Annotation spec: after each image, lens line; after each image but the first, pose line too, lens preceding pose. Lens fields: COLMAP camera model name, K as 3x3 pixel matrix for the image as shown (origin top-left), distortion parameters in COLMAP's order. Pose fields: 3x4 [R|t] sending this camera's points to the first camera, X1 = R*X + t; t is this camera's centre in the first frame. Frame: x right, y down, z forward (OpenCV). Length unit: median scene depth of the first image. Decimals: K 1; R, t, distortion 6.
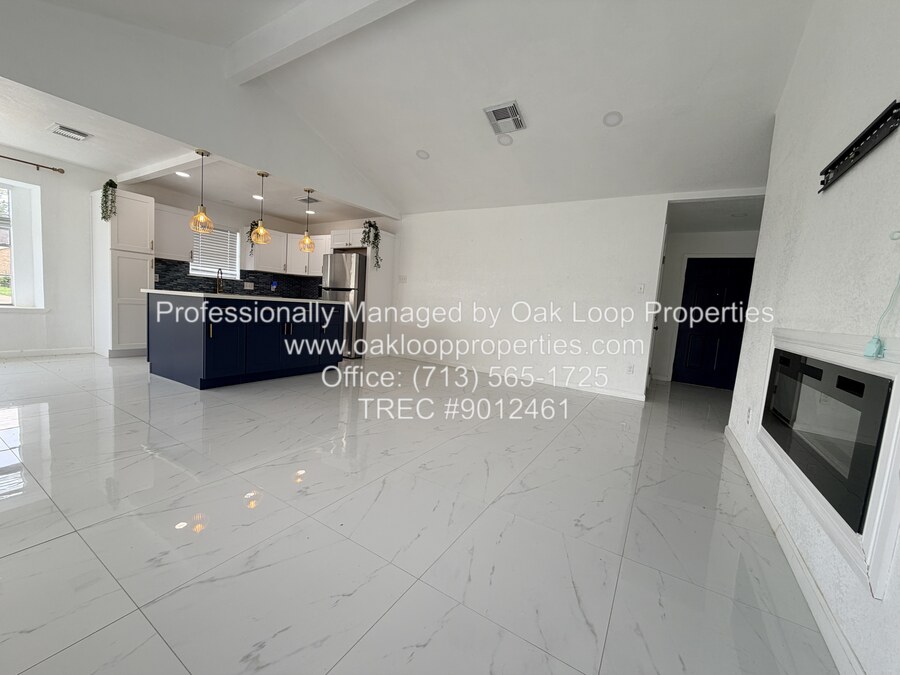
lens RADIAL K [[358.6, 0, 450.0], [0, 358.6, 337.5], [0, 0, 1]] dist [-0.000466, 0.000287]
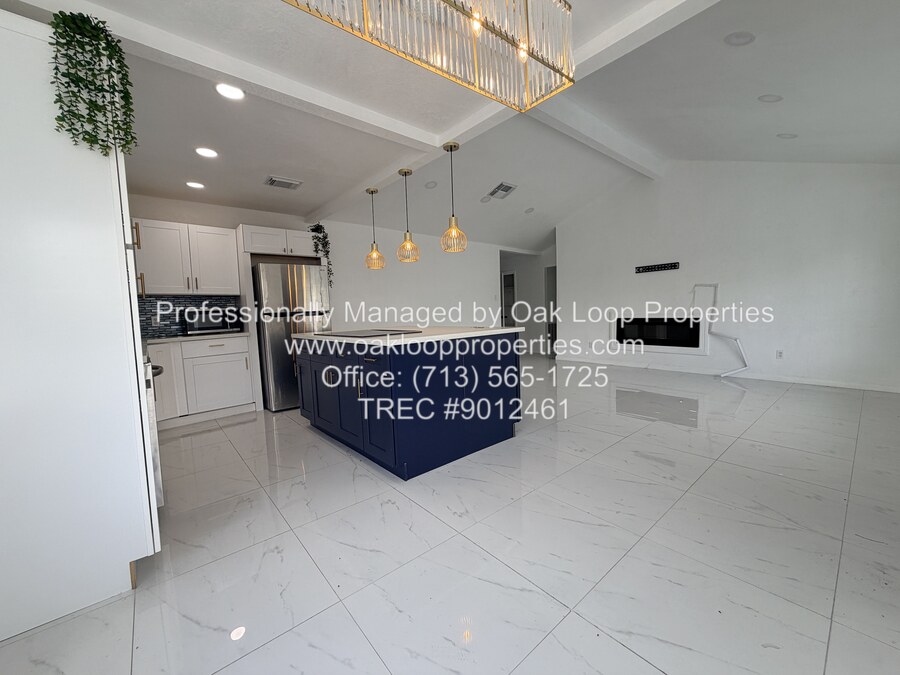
lens RADIAL K [[358.6, 0, 450.0], [0, 358.6, 337.5], [0, 0, 1]] dist [-0.000466, 0.000287]
pose [[0.311803, -0.148694, 0.938440, -0.880403], [0.140290, 0.984058, 0.109310, -0.121357], [-0.939733, 0.097570, 0.327693, 0.477061]]
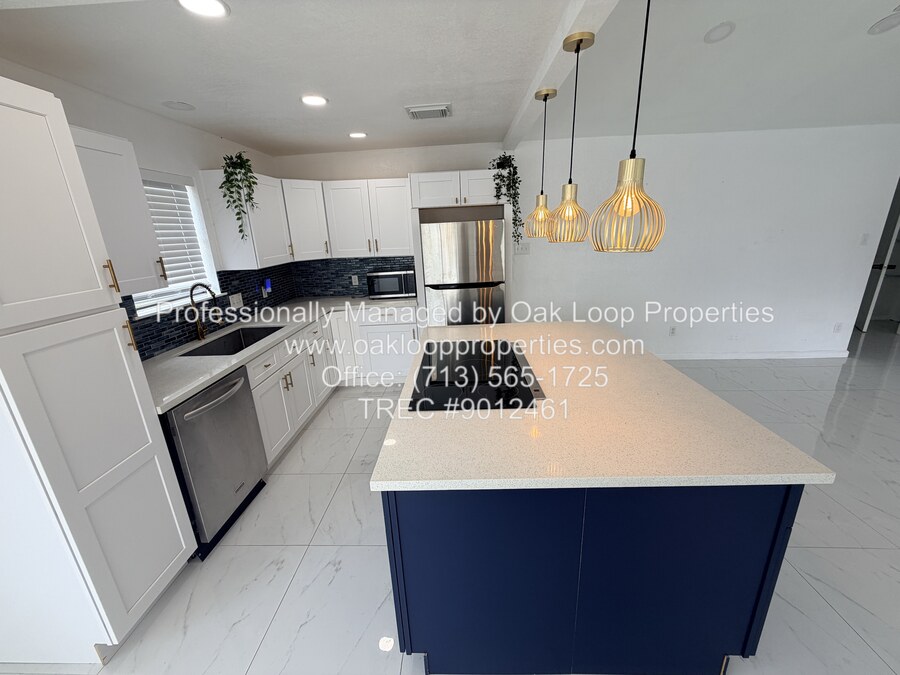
lens RADIAL K [[358.6, 0, 450.0], [0, 358.6, 337.5], [0, 0, 1]] dist [-0.000466, 0.000287]
pose [[0.869649, -0.239419, 0.431728, -0.589595], [0.141166, 0.958613, 0.247251, -0.195300], [-0.473057, -0.154077, 0.867455, 0.491053]]
